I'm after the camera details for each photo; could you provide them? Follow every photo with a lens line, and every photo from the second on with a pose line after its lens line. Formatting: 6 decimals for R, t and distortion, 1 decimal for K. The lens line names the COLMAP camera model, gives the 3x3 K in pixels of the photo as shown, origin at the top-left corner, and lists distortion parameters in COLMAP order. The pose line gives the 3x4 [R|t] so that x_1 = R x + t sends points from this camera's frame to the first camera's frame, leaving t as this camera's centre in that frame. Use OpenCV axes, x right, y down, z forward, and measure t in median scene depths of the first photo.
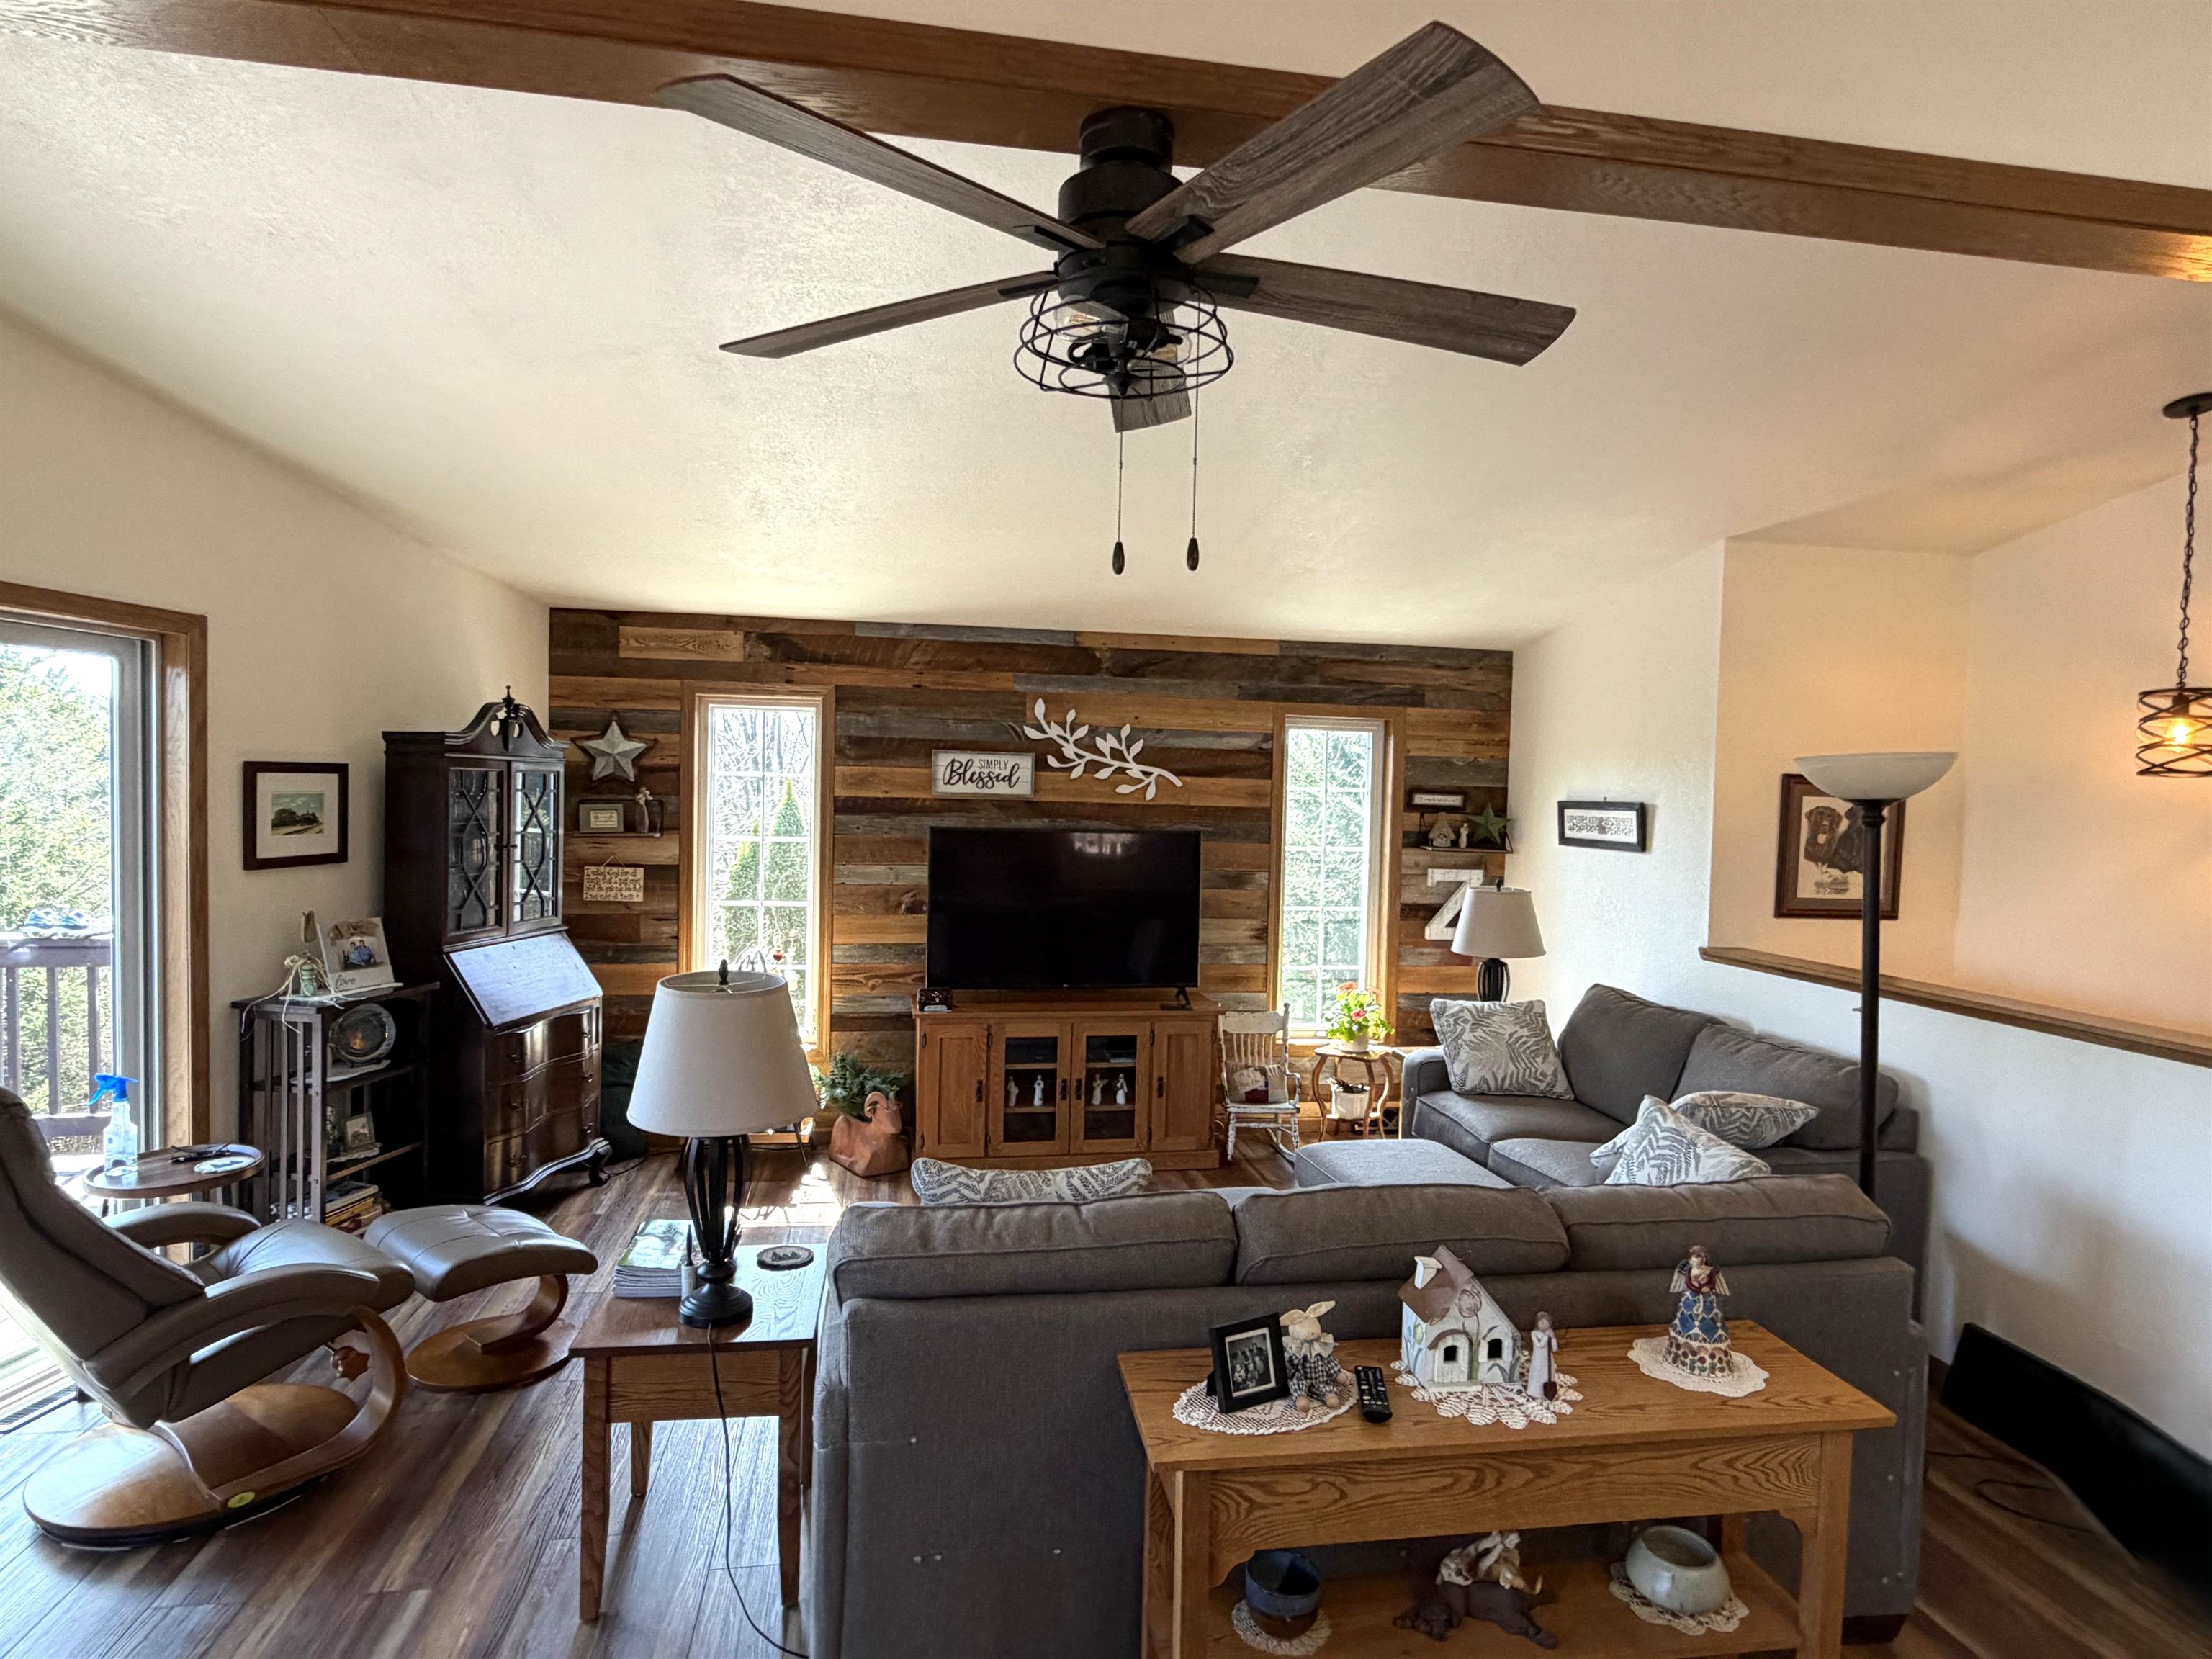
lens RADIAL K [[1240.1, 0, 1106.0], [0, 1240.1, 829.5], [0, 0, 1]] dist [0.002857, 0.000920]
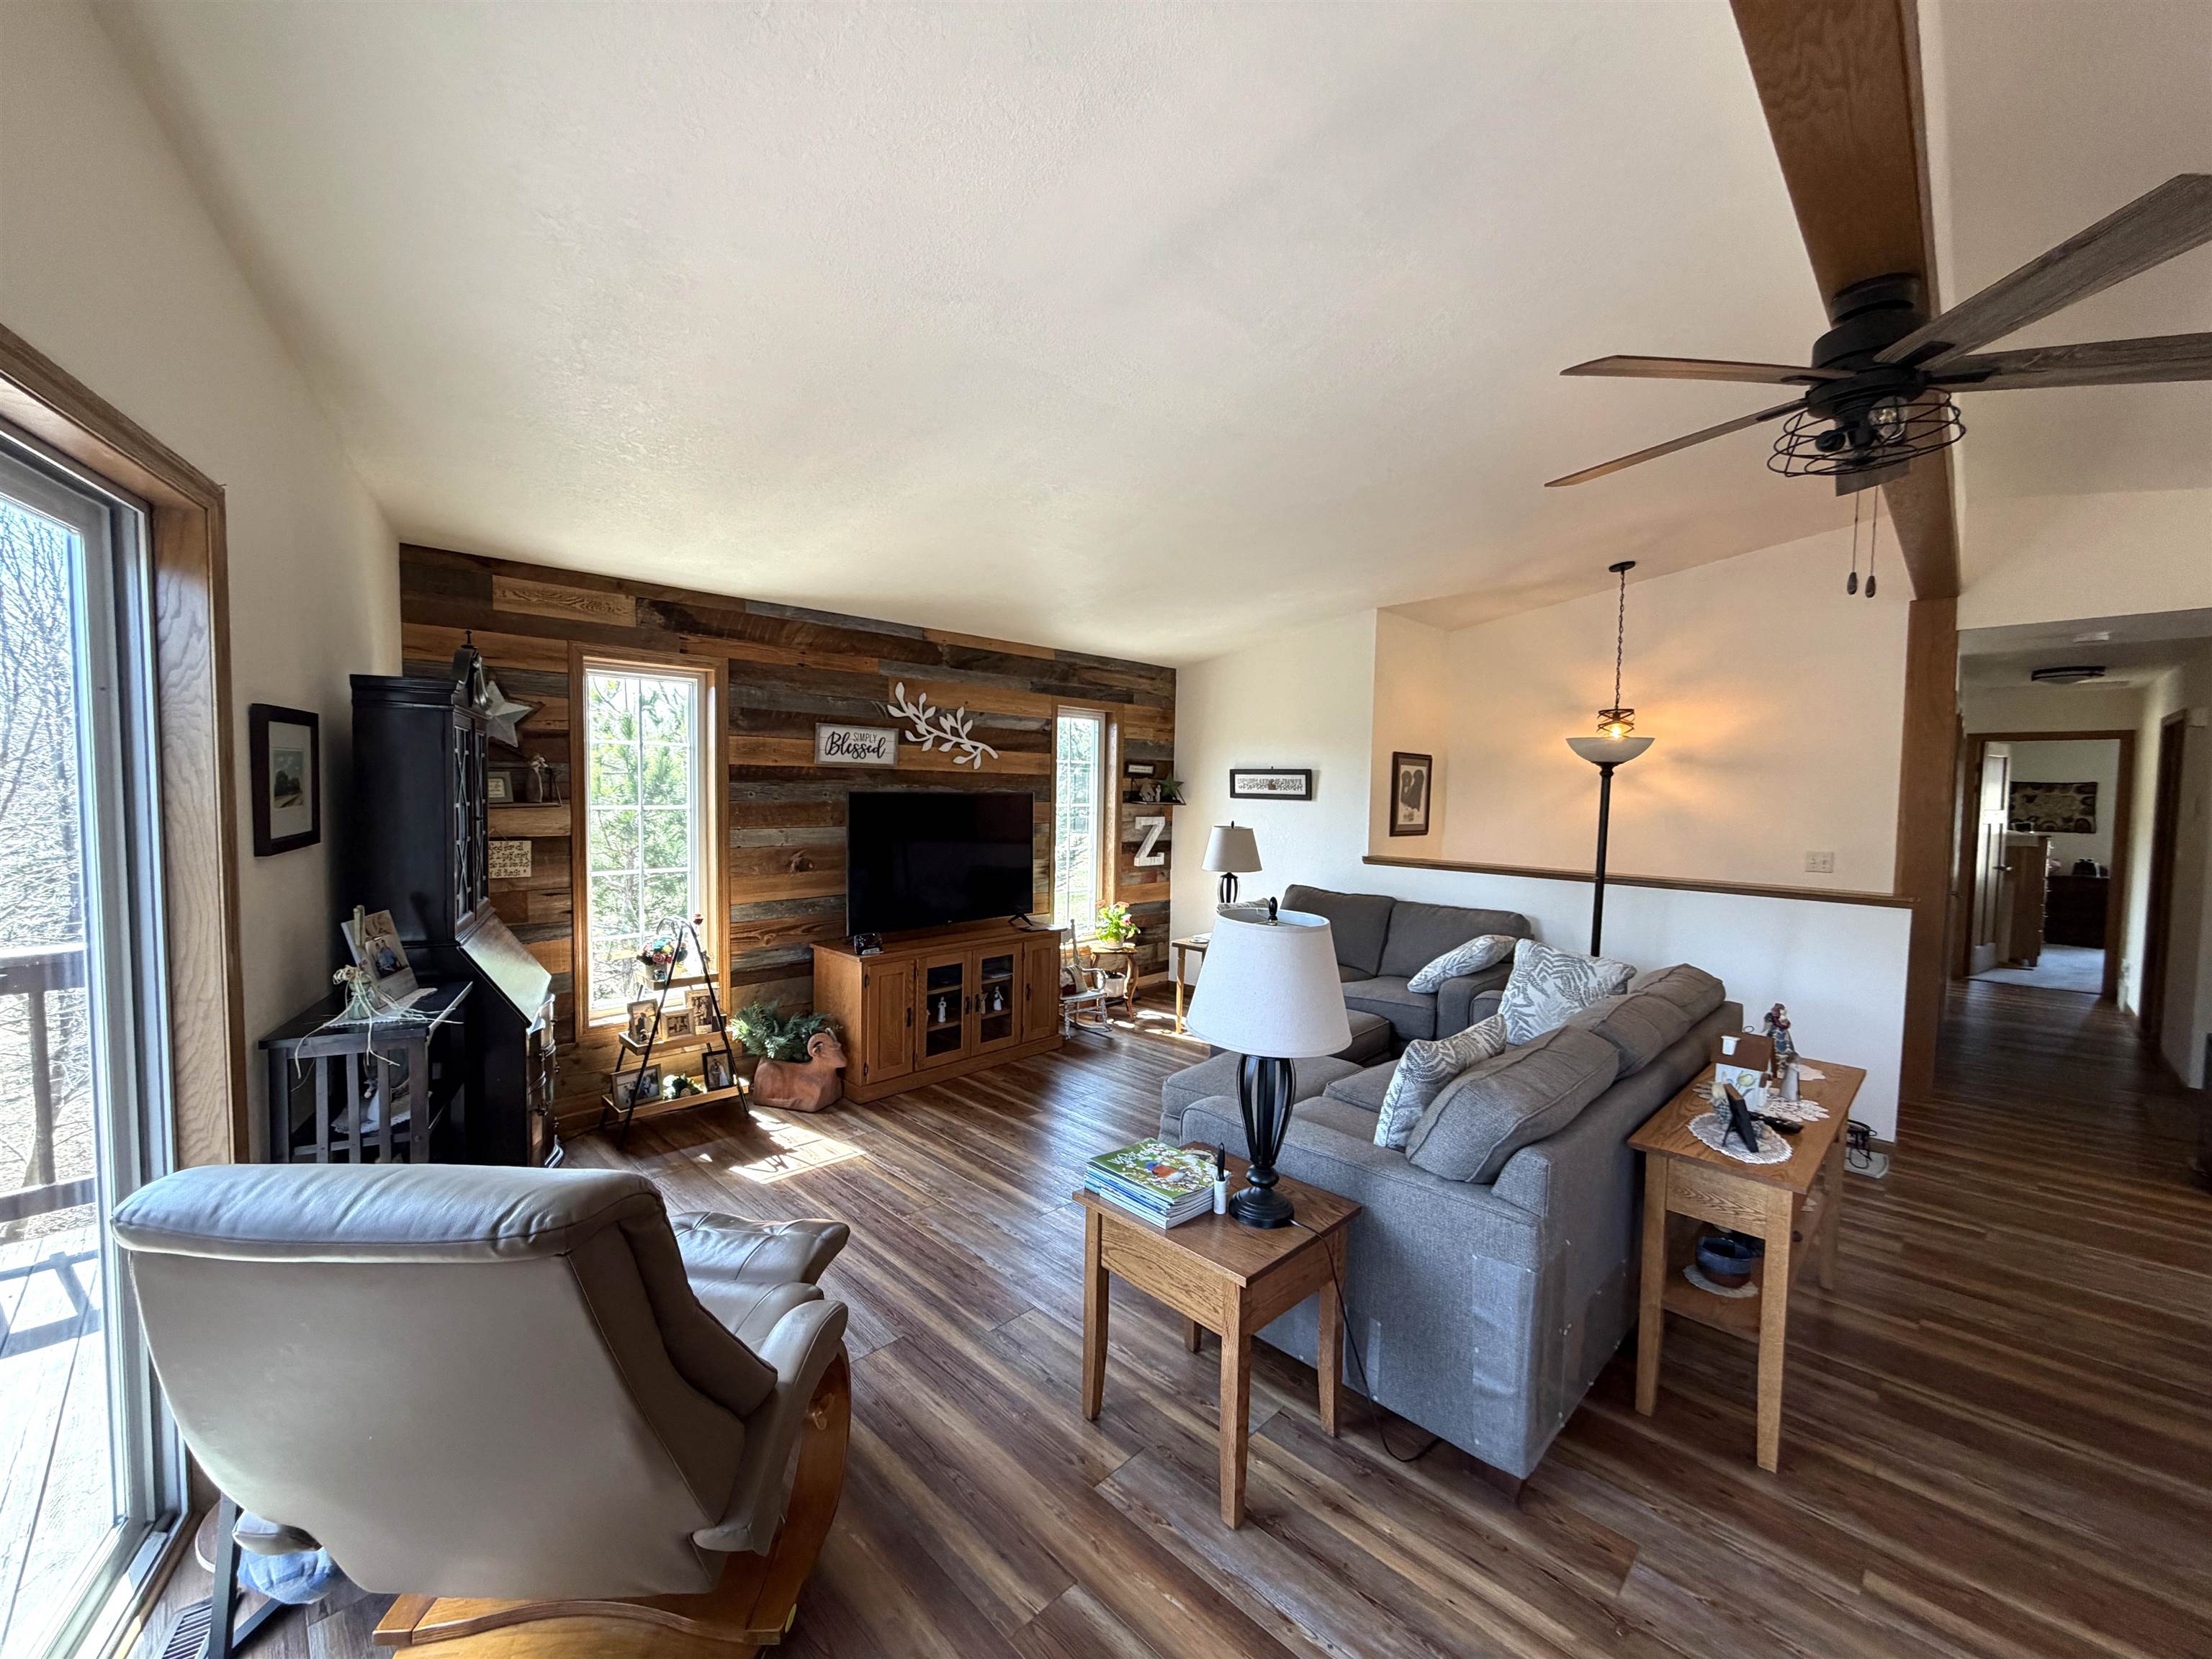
lens RADIAL K [[889.1, 0, 1106.0], [0, 889.1, 829.5], [0, 0, 1]] dist [-0.001966, 0.000056]
pose [[0.808941, -0.039272, 0.586577, -0.402726], [0.019155, 0.998997, 0.040467, 0.003743], [-0.587578, -0.021499, 0.808882, 0.201110]]
